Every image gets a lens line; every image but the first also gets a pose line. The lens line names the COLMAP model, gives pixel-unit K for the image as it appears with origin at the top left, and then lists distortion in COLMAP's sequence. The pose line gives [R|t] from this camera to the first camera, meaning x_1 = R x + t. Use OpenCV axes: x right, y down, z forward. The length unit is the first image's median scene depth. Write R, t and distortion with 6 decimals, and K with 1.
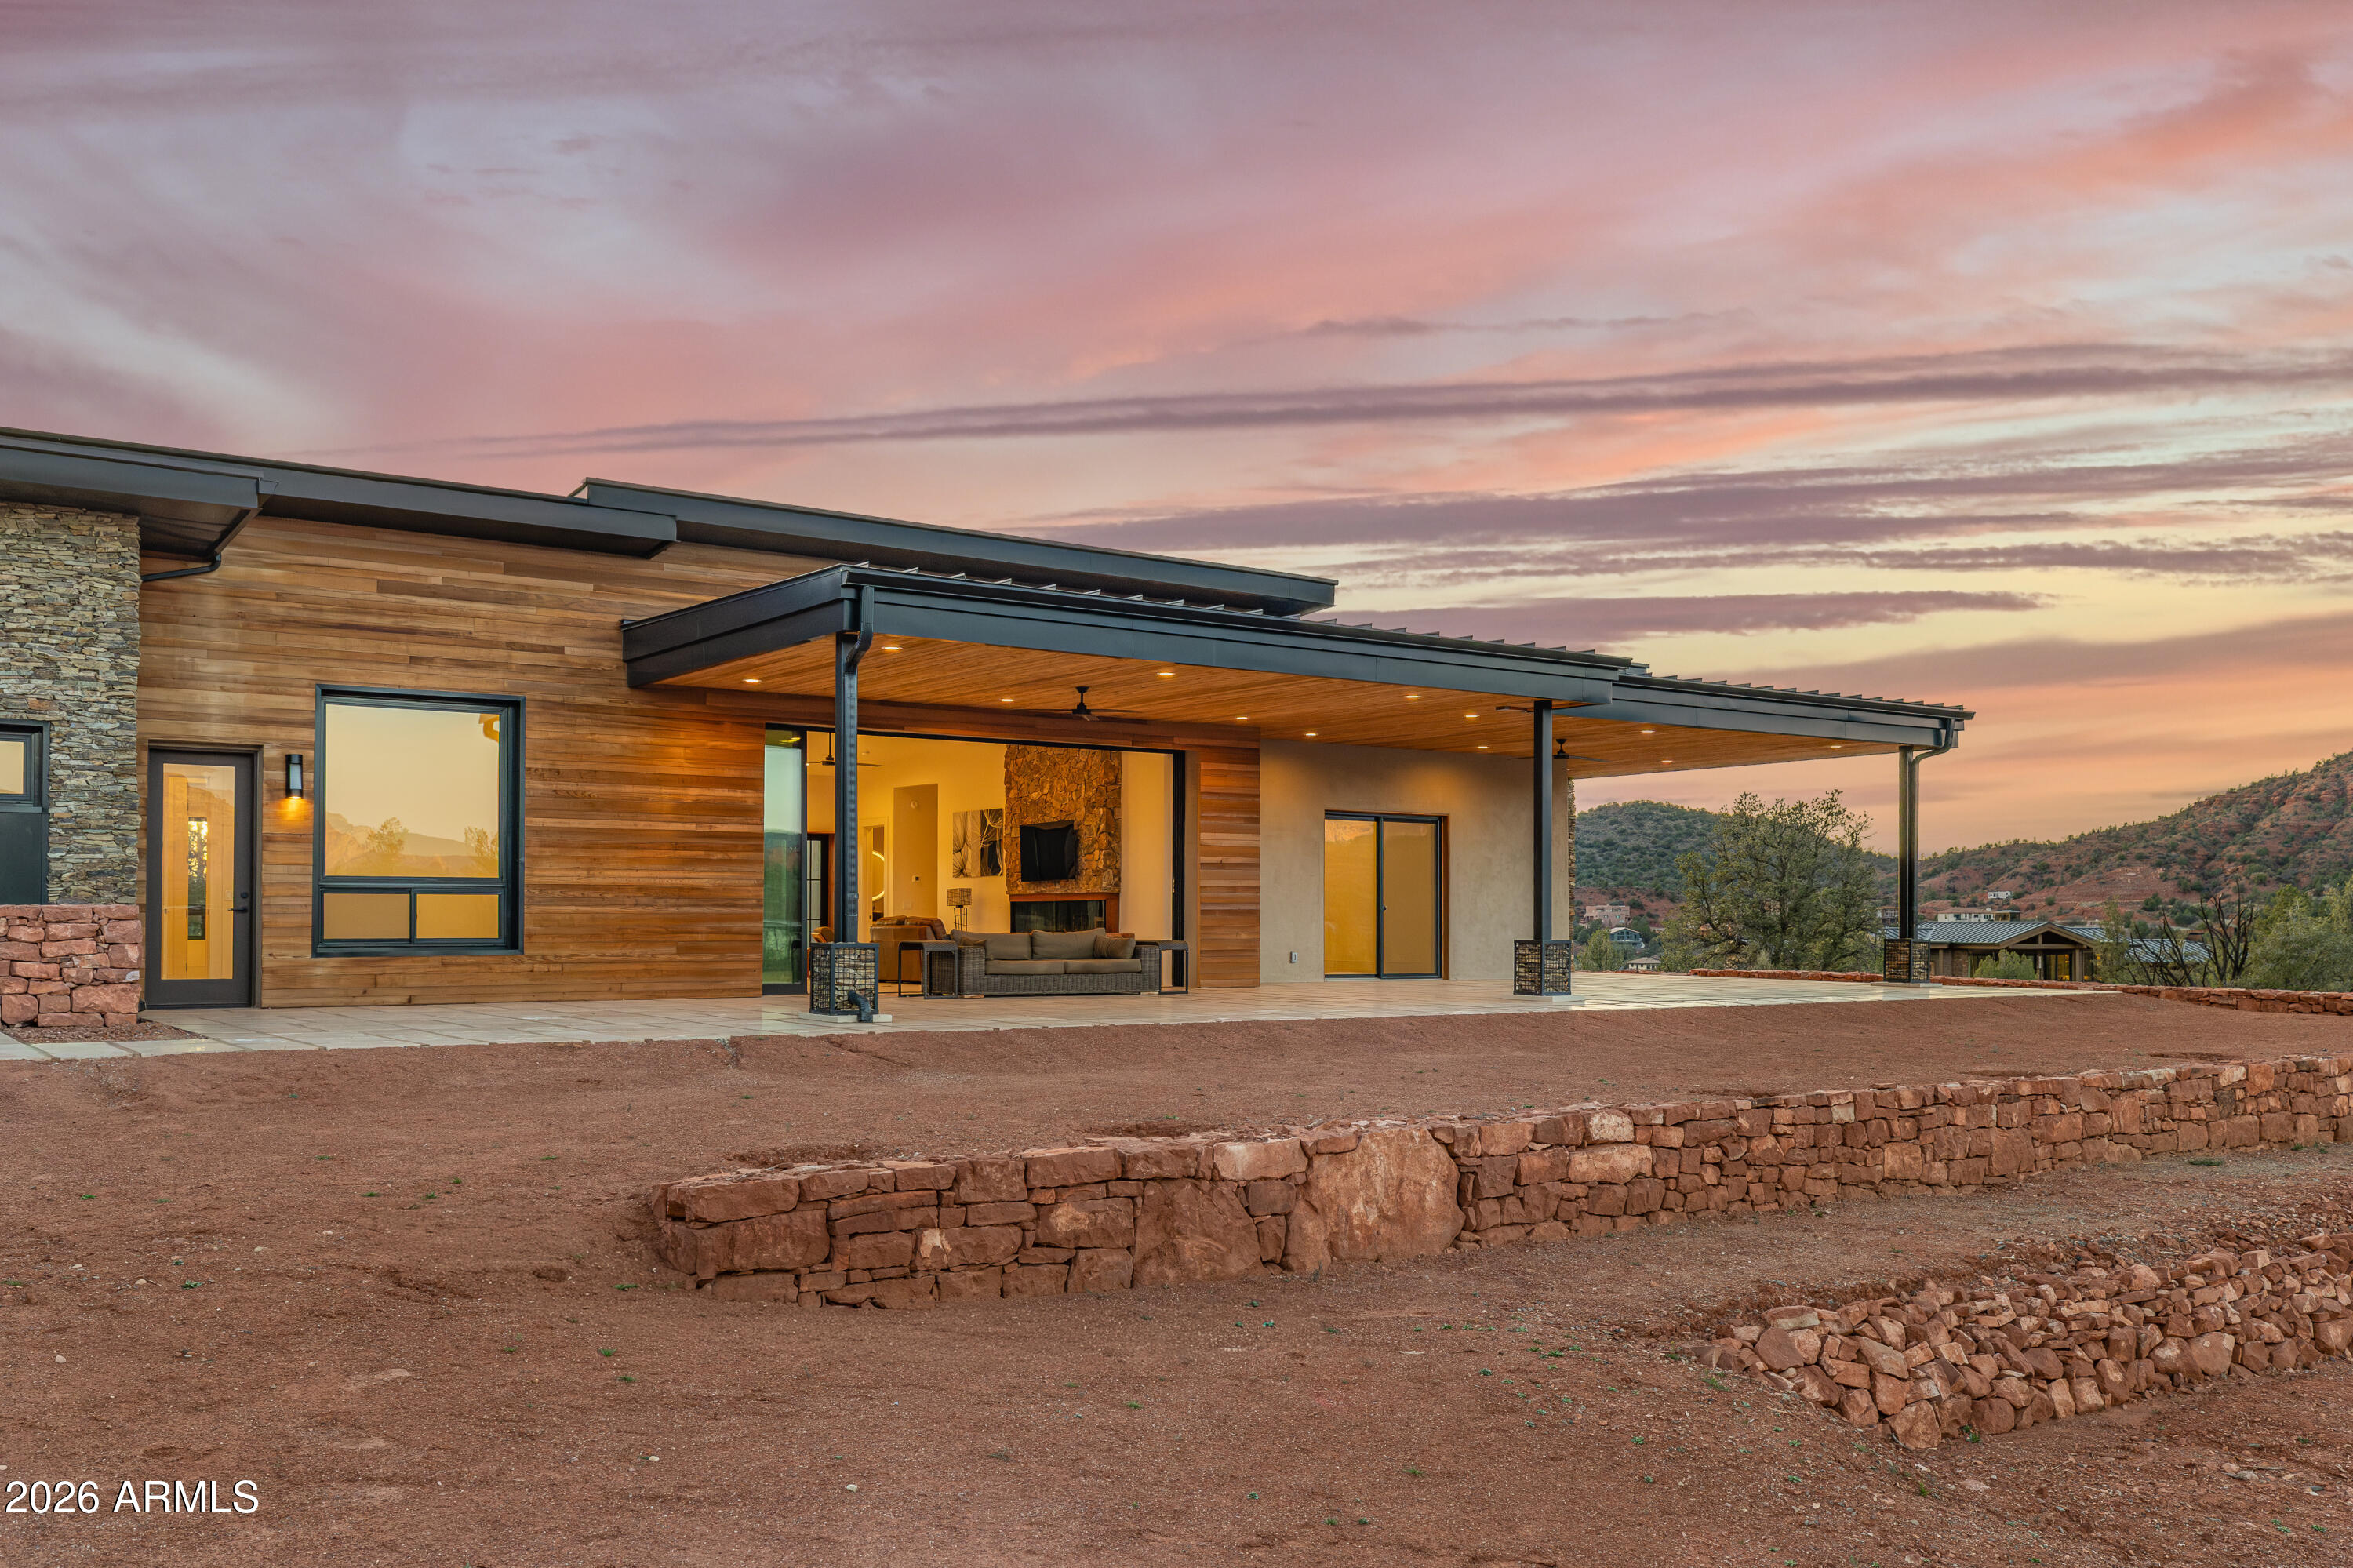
lens RADIAL K [[2073.0, 0, 1194.0], [0, 2073.0, 860.3], [0, 0, 1]] dist [0.005377, -0.004720]
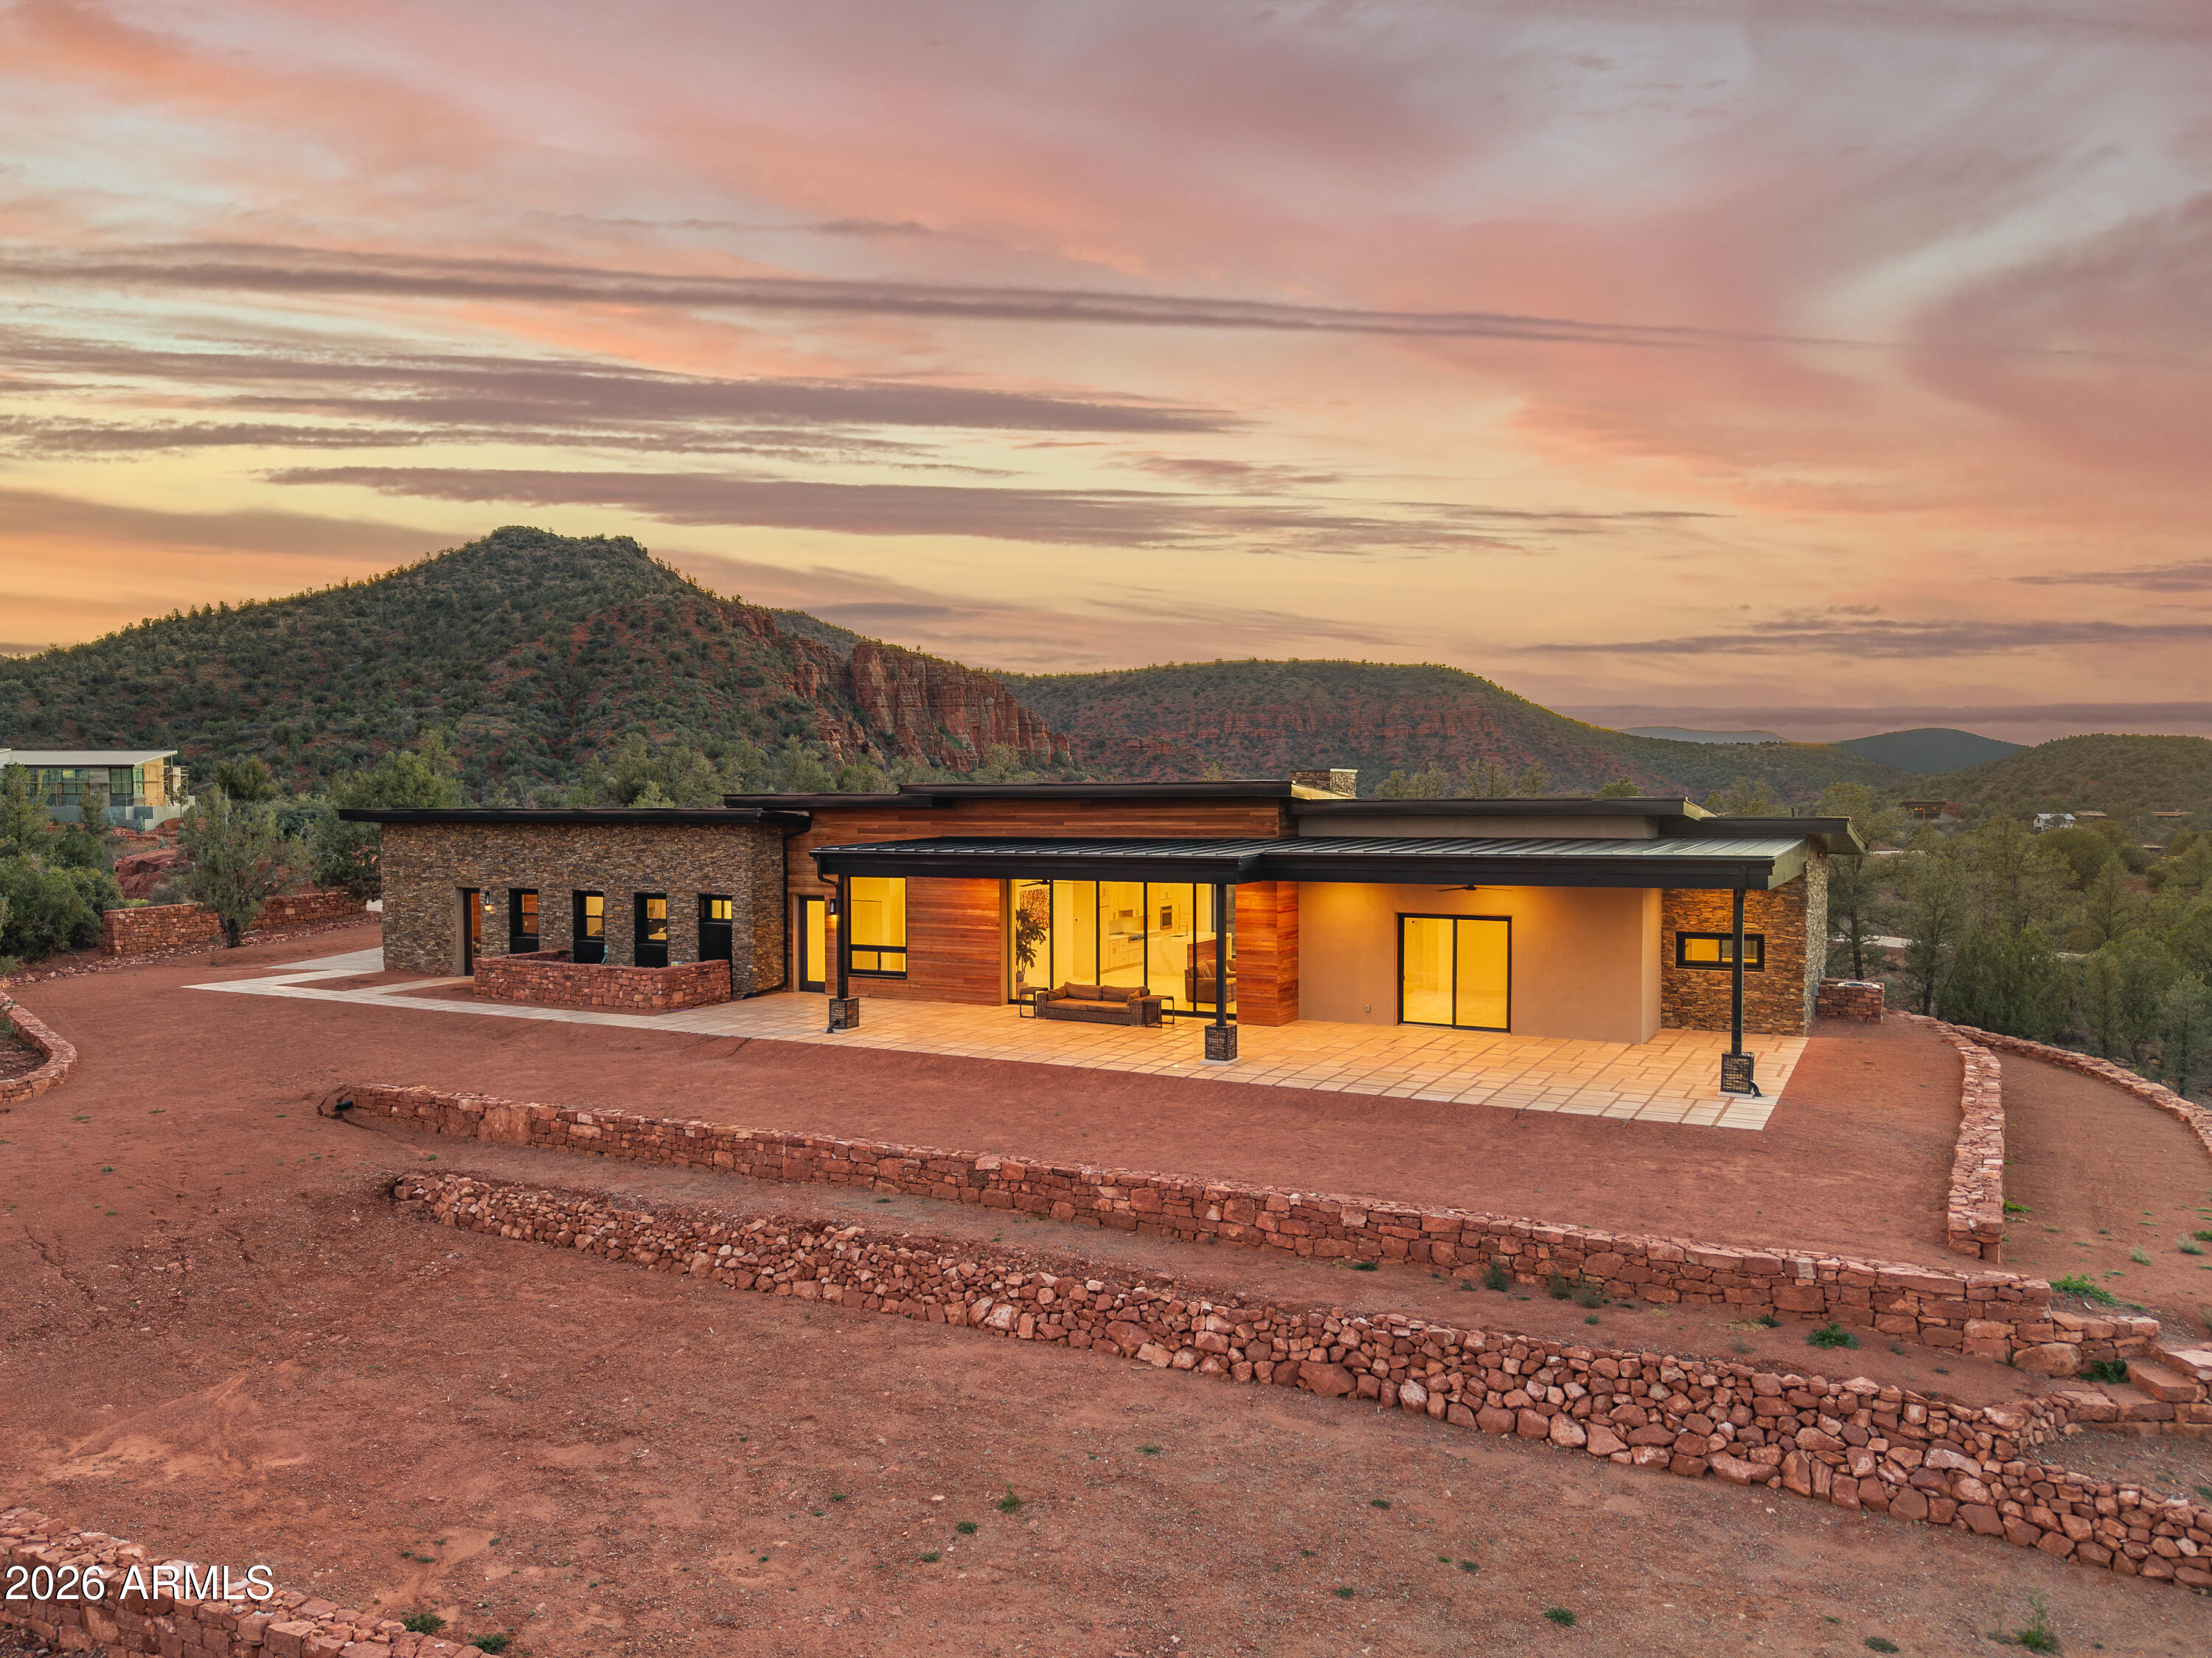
lens RADIAL K [[1591.1, 0, 1068.0], [0, 1591.1, 879.7], [0, 0, 1]] dist [0.005695, -0.009366]
pose [[0.428945, 0.046213, -0.902148, 1.600639], [0.032679, 0.997243, 0.066622, -0.212221], [0.902739, -0.058059, 0.426252, 0.443336]]
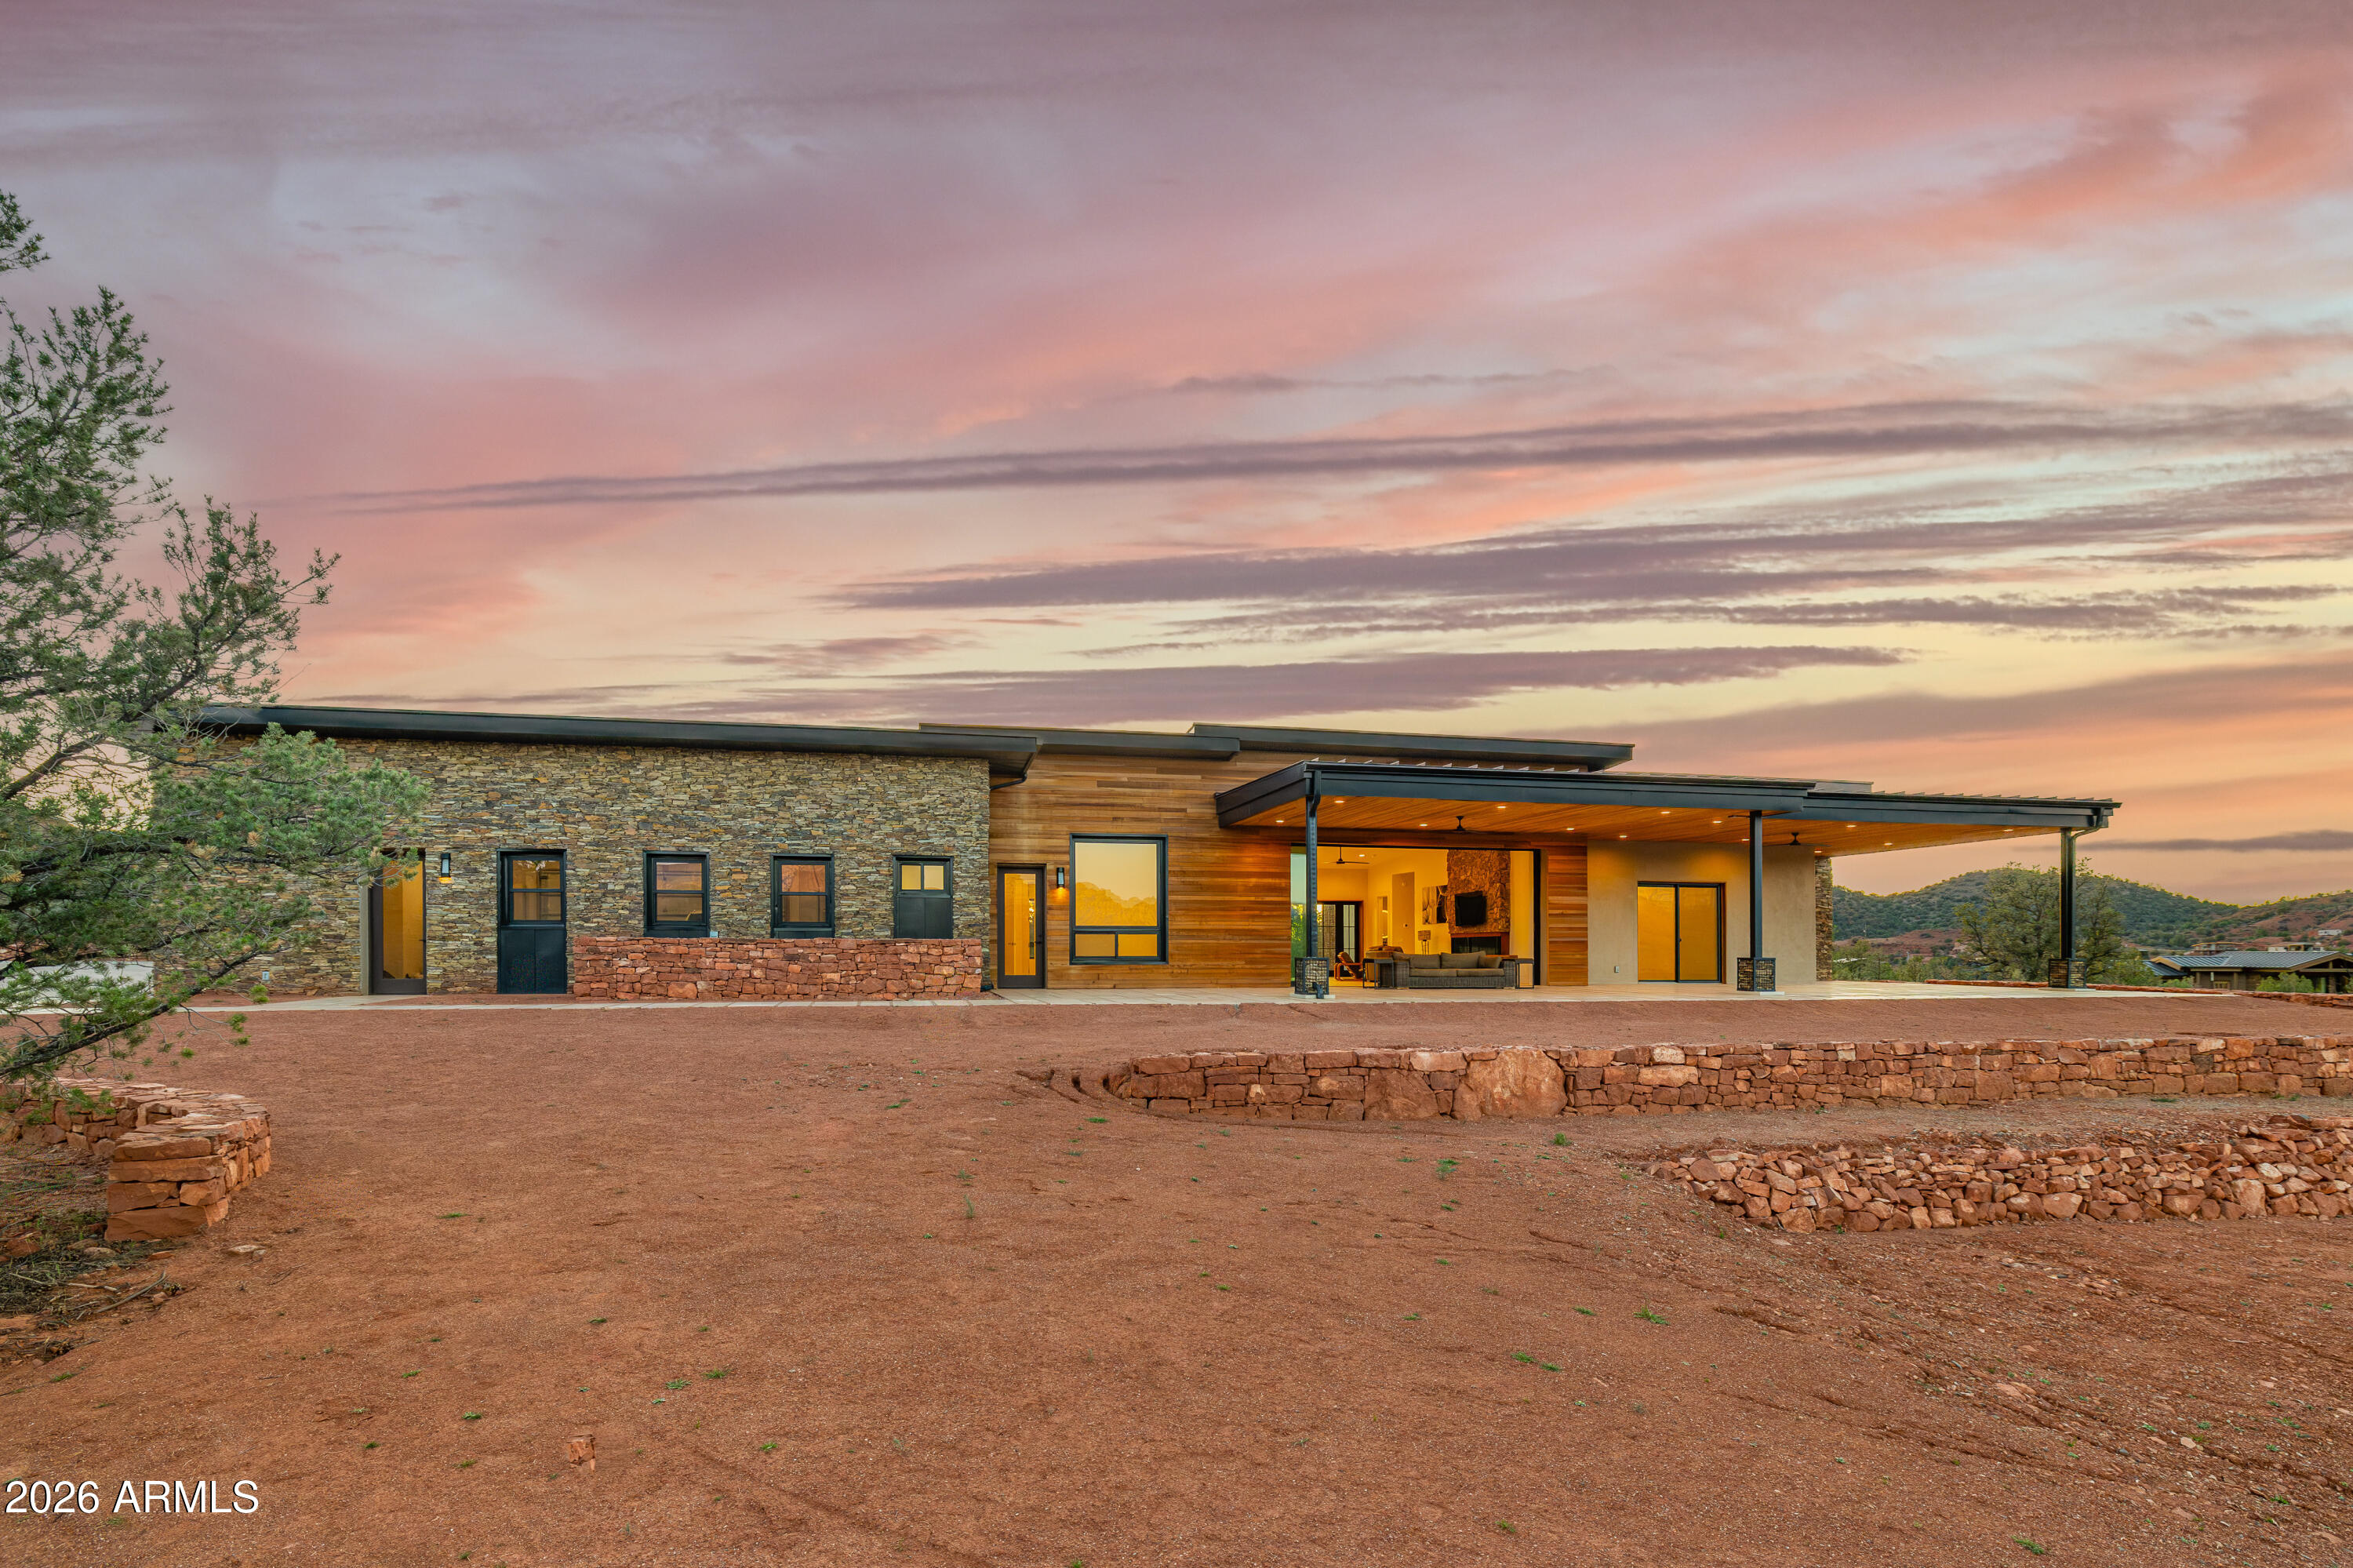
lens RADIAL K [[1210.7, 0, 1129.3], [0, 1210.7, 948.0], [0, 0, 1]] dist [-0.001323, -0.001237]
pose [[0.915004, -0.003254, -0.403431, 0.127847], [0.013097, 0.999680, 0.021643, 0.004707], [0.403232, -0.025087, 0.914754, -0.092287]]
